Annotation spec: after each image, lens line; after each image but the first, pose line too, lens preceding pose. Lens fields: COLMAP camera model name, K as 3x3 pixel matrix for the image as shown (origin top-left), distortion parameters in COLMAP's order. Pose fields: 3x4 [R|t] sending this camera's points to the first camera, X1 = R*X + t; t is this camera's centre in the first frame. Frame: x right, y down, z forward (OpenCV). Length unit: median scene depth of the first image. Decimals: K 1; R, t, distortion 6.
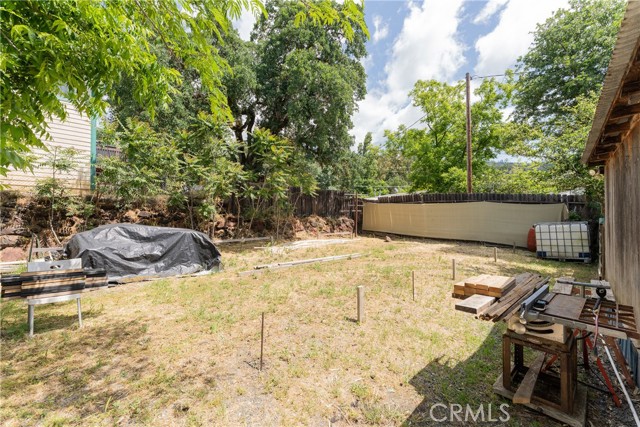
lens RADIAL K [[260.5, 0, 319.0], [0, 260.5, 213.0], [0, 0, 1]] dist [-0.001896, 0.000466]
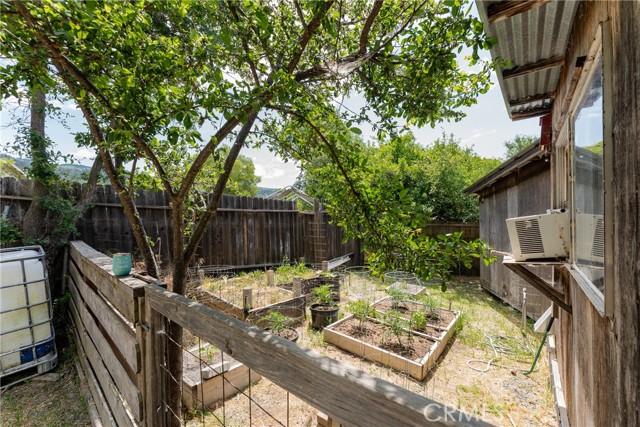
lens RADIAL K [[260.5, 0, 319.1], [0, 260.5, 214.2], [0, 0, 1]] dist [-0.001896, 0.000466]
pose [[-0.085173, -0.011721, 0.996297, 0.651517], [0.002001, 0.999927, 0.011935, -0.020534], [-0.996364, 0.003011, -0.085143, 0.660665]]
